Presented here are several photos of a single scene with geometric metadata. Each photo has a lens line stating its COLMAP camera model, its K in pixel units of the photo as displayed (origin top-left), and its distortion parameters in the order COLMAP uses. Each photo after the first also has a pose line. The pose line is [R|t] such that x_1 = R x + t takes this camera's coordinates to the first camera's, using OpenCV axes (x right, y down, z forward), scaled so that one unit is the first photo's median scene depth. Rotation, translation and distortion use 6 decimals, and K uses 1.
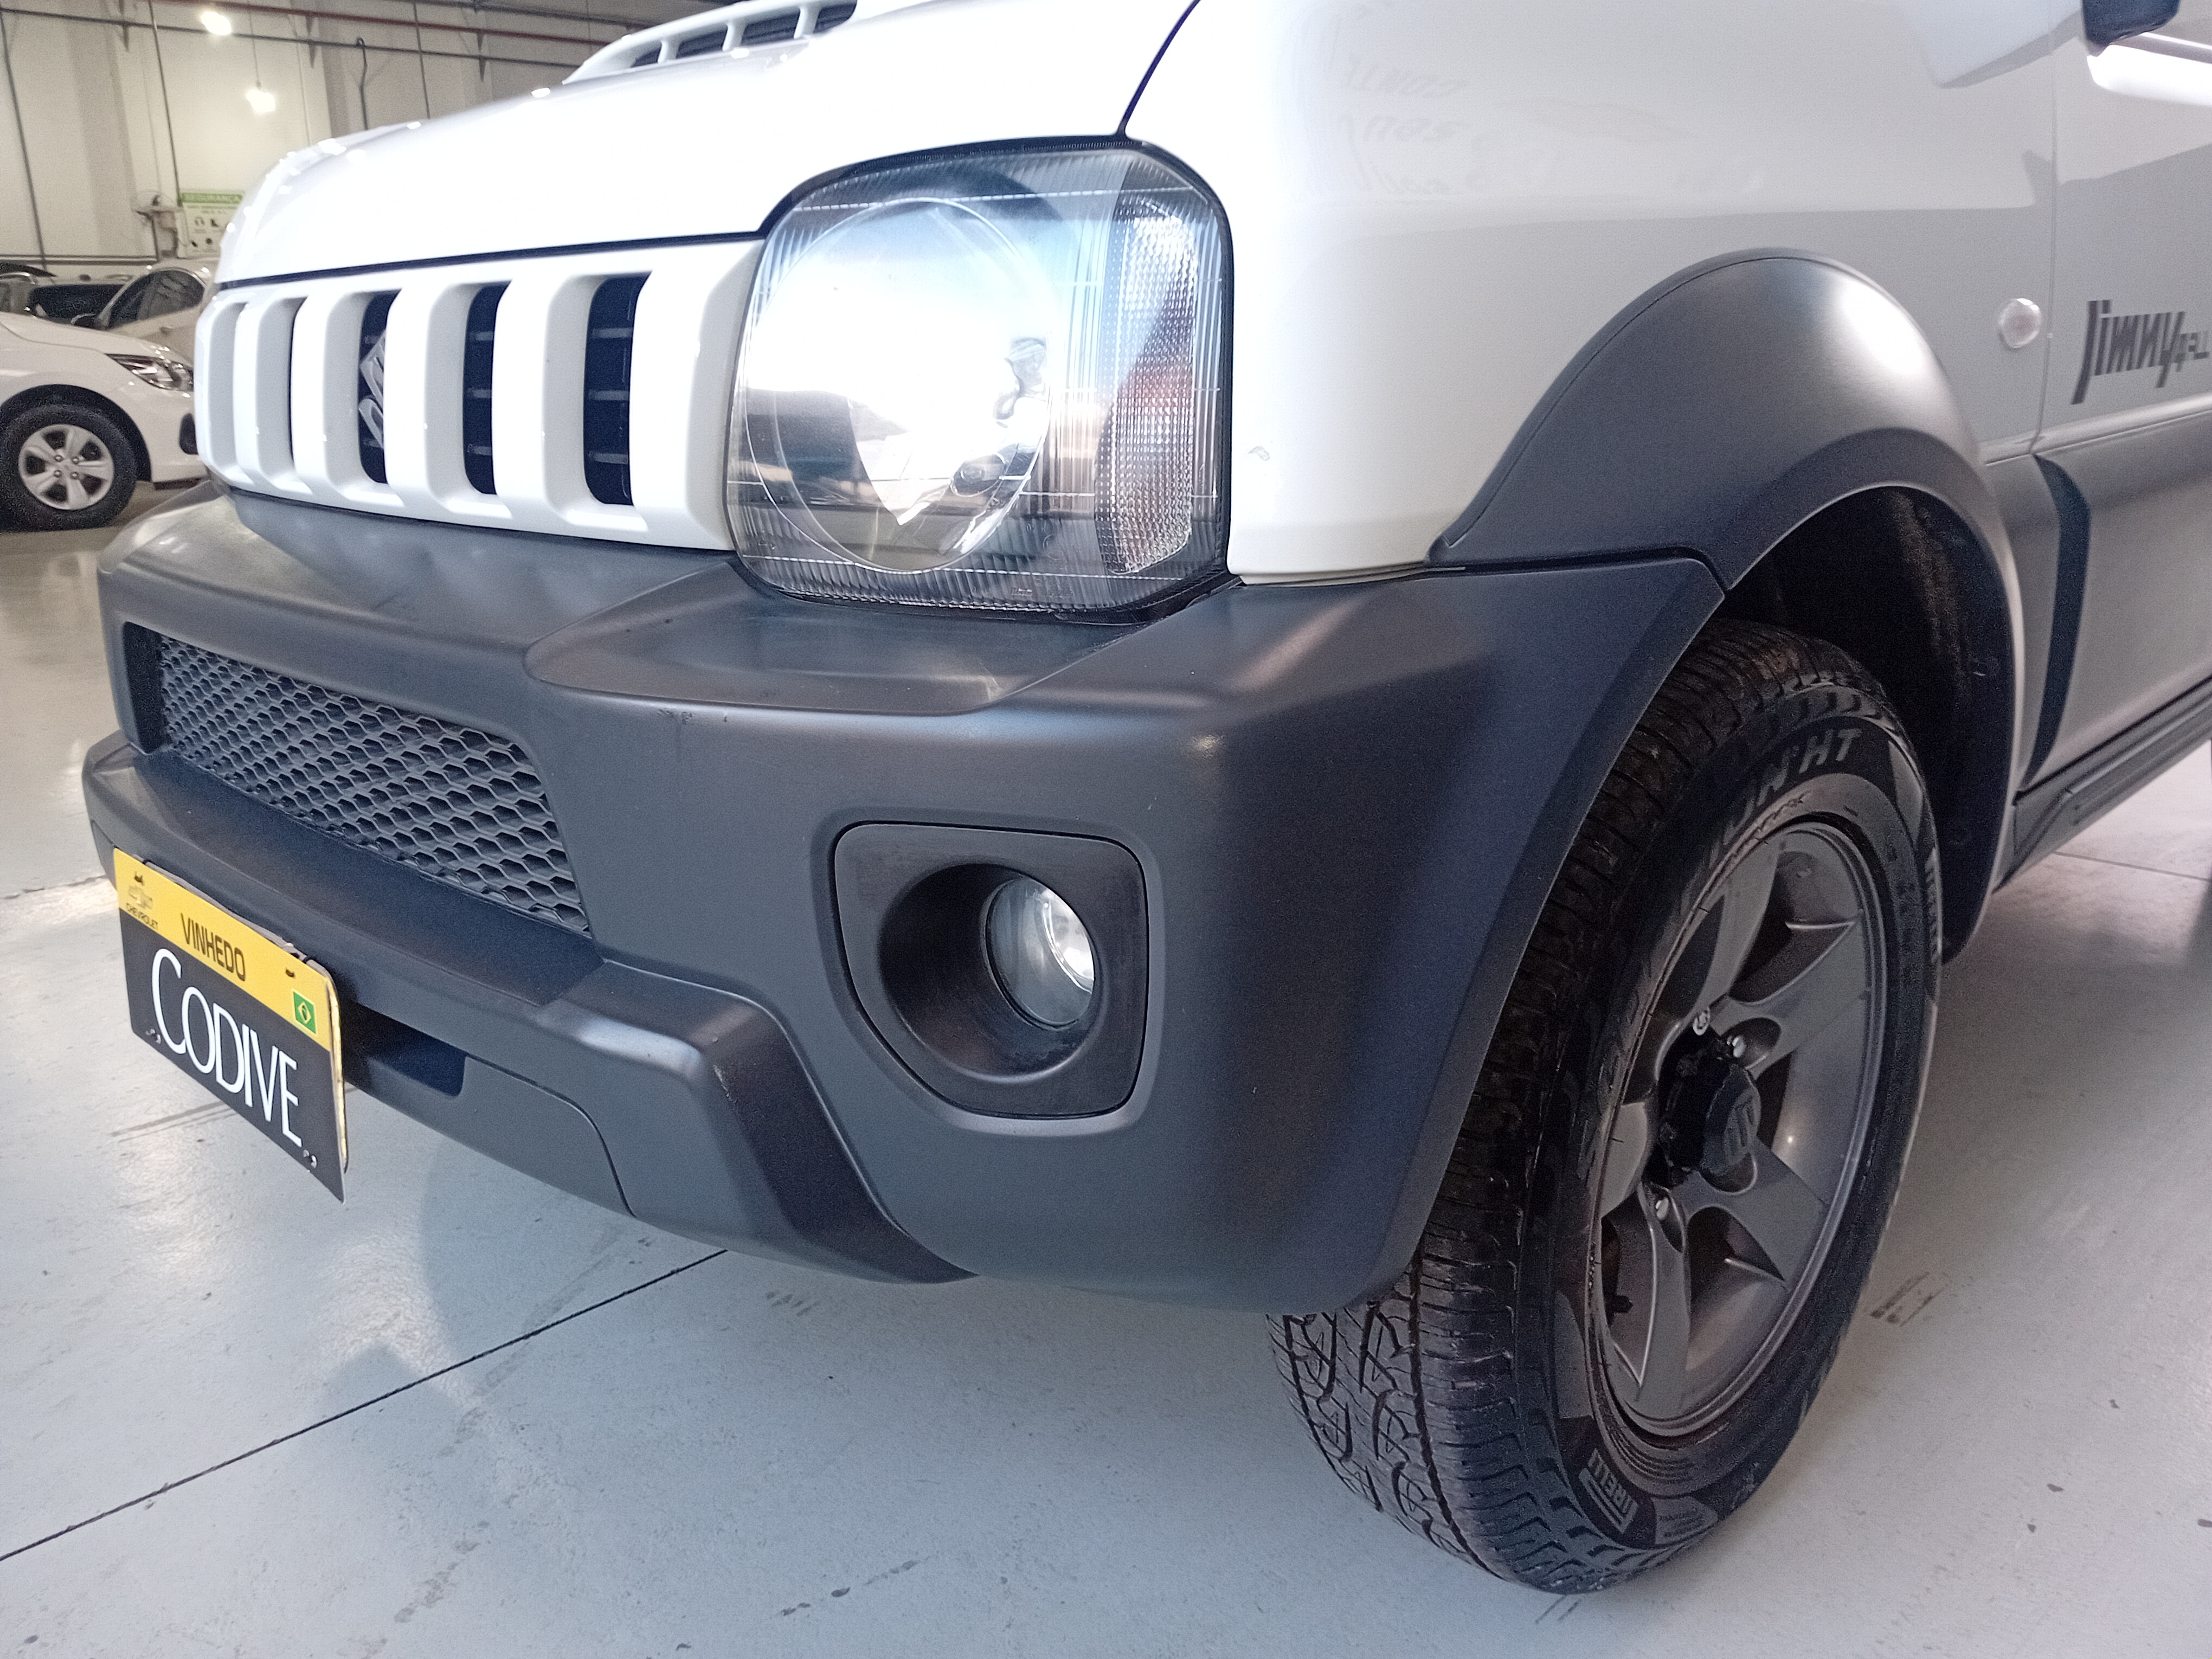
lens RADIAL K [[1693.2, 0, 1145.1], [0, 1693.2, 828.4], [0, 0, 1]] dist [0.117399, -0.256608]
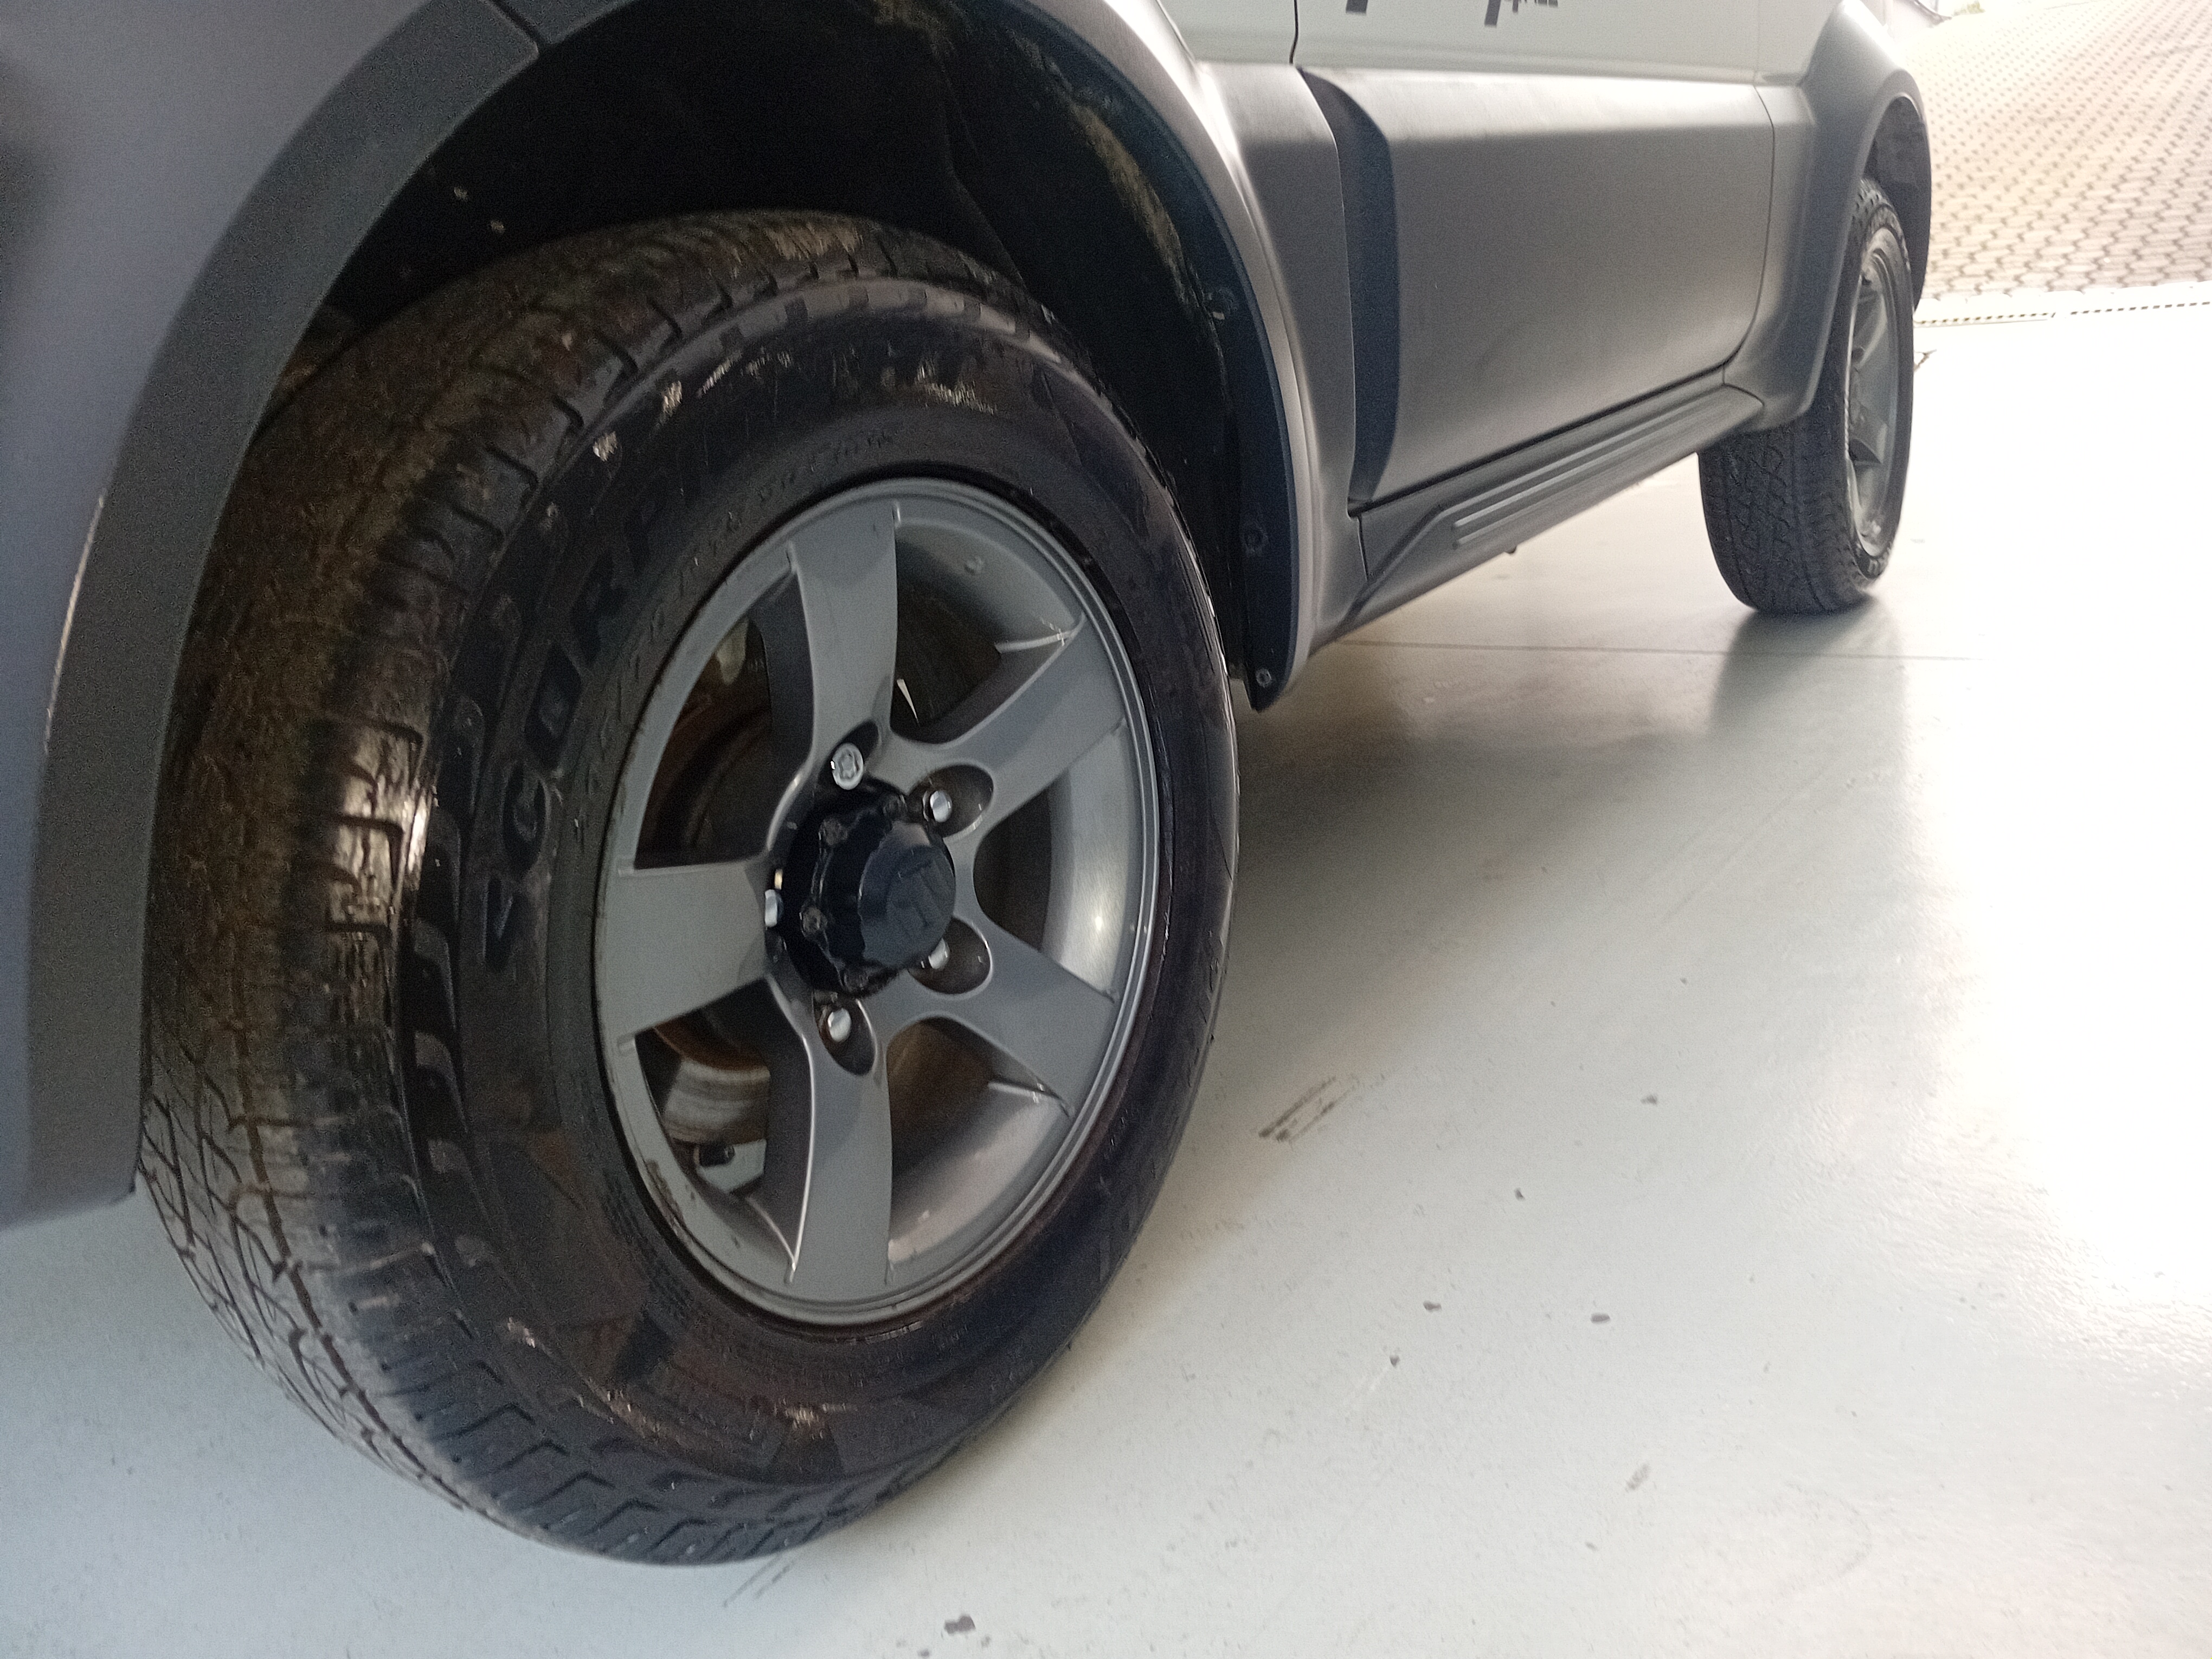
lens RADIAL K [[1693.2, 0, 1145.1], [0, 1693.2, 828.4], [0, 0, 1]] dist [0.117399, -0.256608]
pose [[0.977964, -0.132446, 0.161384, 0.332729], [0.129489, 0.991164, 0.028751, 0.135624], [-0.163766, -0.007220, 0.986473, 0.247900]]
